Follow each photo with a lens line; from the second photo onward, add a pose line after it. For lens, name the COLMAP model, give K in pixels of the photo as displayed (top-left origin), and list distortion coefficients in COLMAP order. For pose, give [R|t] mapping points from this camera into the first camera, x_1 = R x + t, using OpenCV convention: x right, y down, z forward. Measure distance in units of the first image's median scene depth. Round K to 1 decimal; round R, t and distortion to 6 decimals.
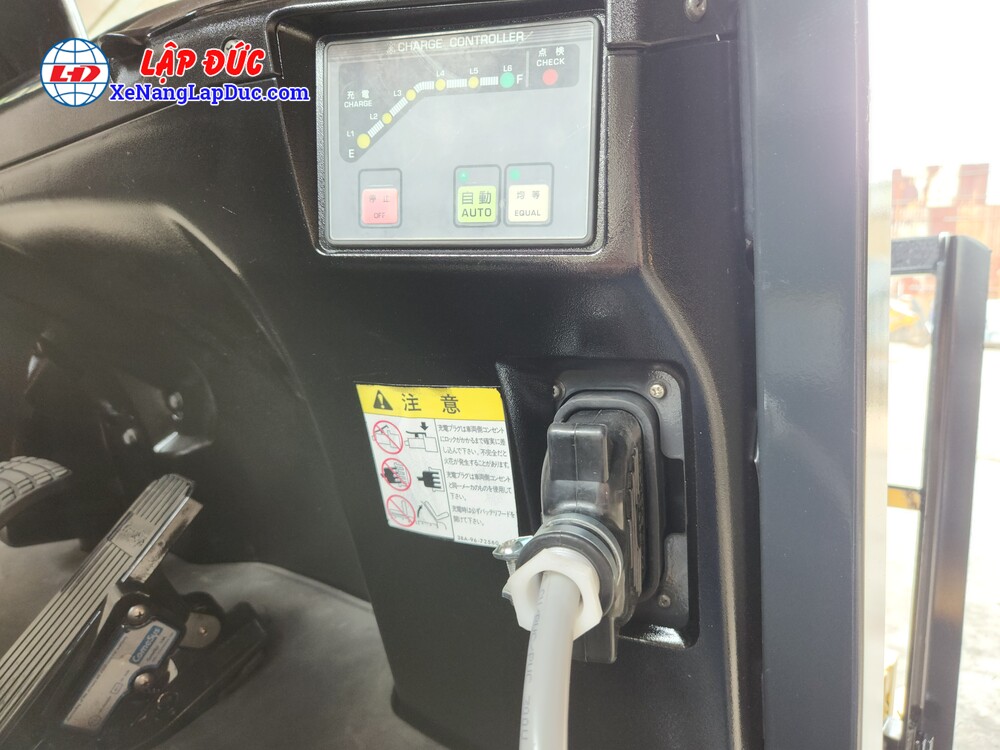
lens RADIAL K [[733.0, 0, 515.3], [0, 733.0, 373.6], [0, 0, 1]] dist [0.044899, -0.085319]
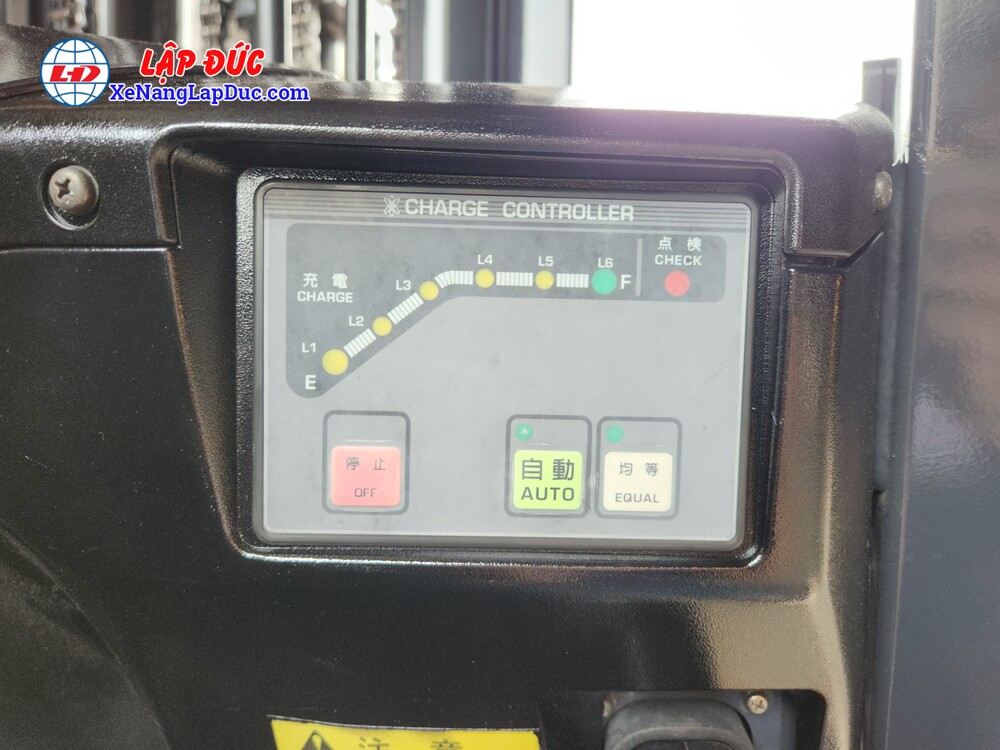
lens RADIAL K [[733.0, 0, 515.3], [0, 733.0, 373.6], [0, 0, 1]] dist [0.044899, -0.085319]
pose [[0.946683, -0.013867, 0.321867, -0.265937], [0.022278, 0.999499, -0.022463, -0.302487], [-0.321395, 0.028436, 0.946518, 0.444699]]
